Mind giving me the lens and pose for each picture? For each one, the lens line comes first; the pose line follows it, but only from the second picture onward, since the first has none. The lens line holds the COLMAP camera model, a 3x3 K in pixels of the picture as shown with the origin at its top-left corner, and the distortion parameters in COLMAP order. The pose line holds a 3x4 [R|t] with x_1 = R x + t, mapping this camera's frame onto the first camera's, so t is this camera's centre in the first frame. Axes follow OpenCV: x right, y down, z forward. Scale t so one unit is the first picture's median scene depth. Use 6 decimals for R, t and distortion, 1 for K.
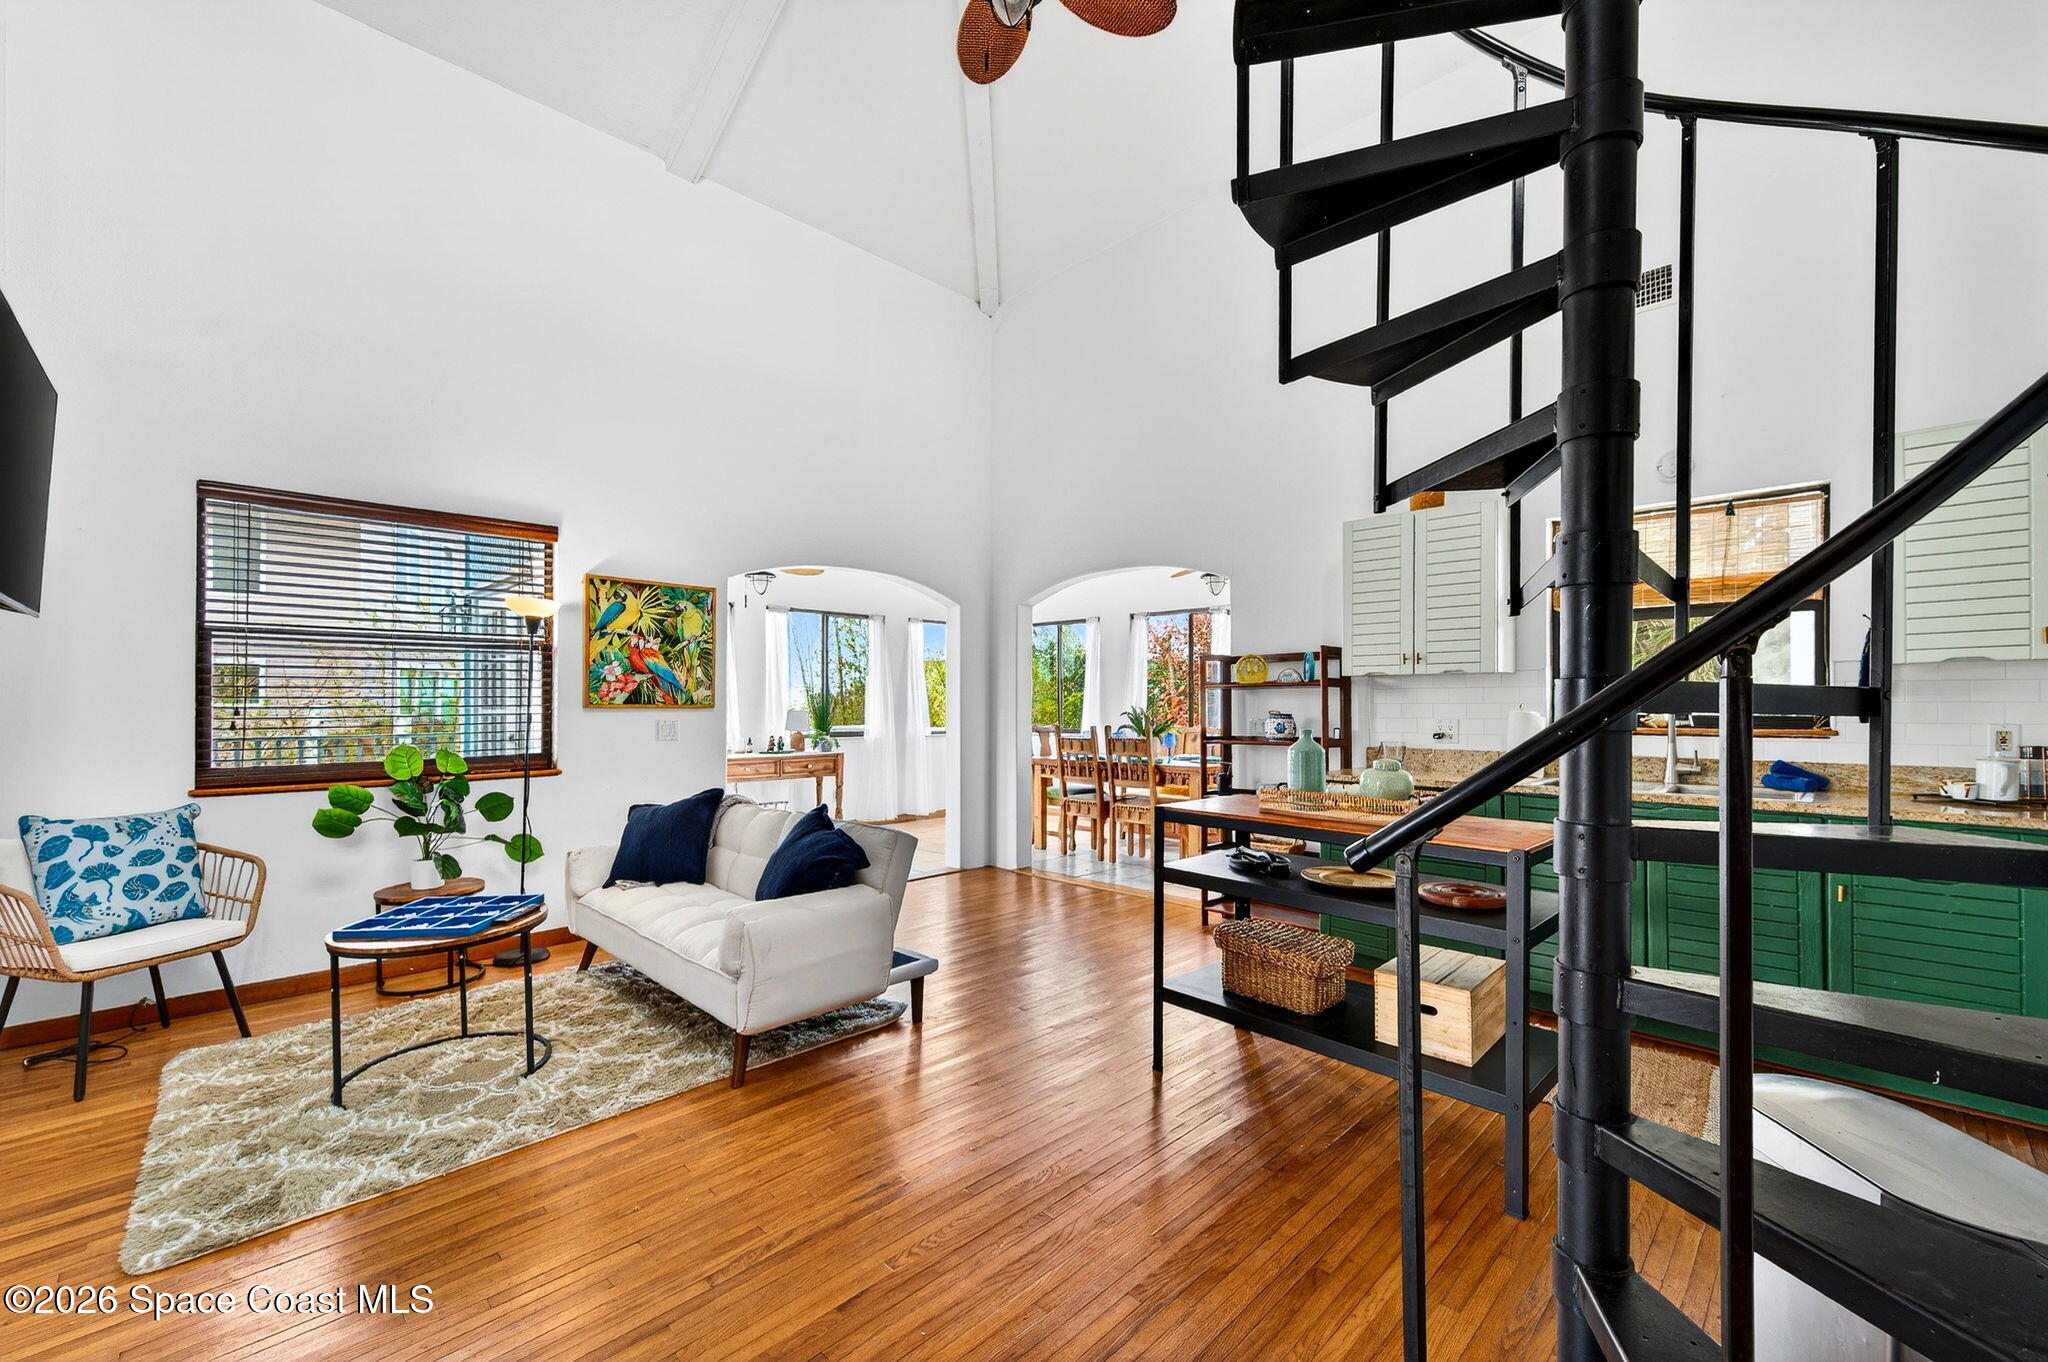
lens RADIAL K [[820.8, 0, 1028.9], [0, 820.8, 692.1], [0, 0, 1]] dist [-0.013560, -0.000157]
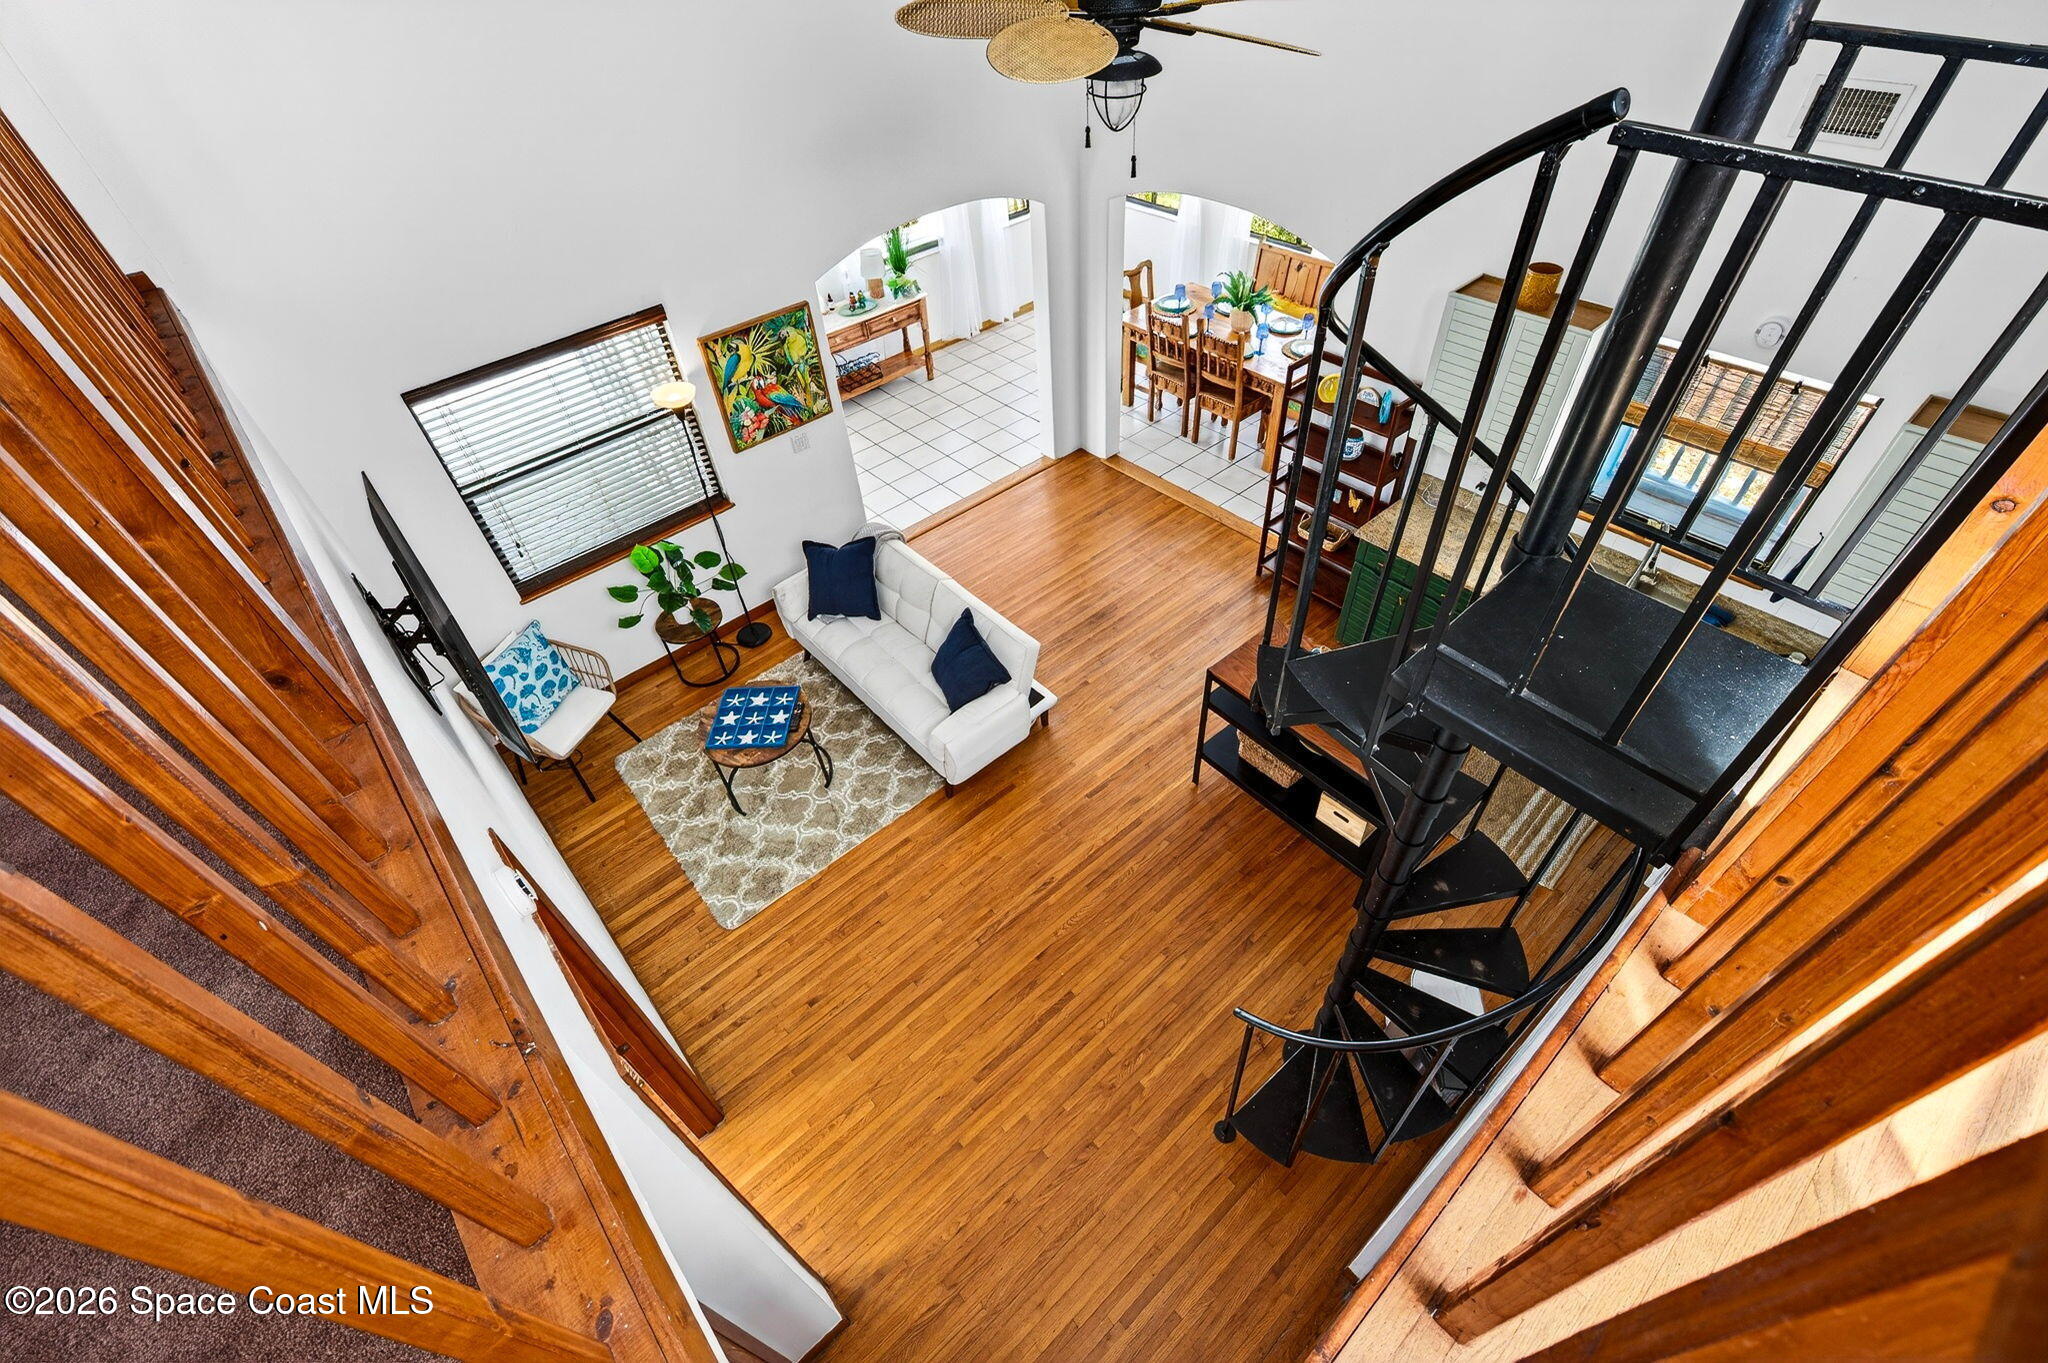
lens RADIAL K [[916.6, 0, 1027.2], [0, 916.6, 679.3], [0, 0, 1]] dist [0.001959, -0.000109]
pose [[0.996208, 0.009712, -0.086464, -0.014367], [0.055613, 0.693186, 0.718610, -0.653699], [0.066915, -0.720693, 0.690017, -0.100127]]
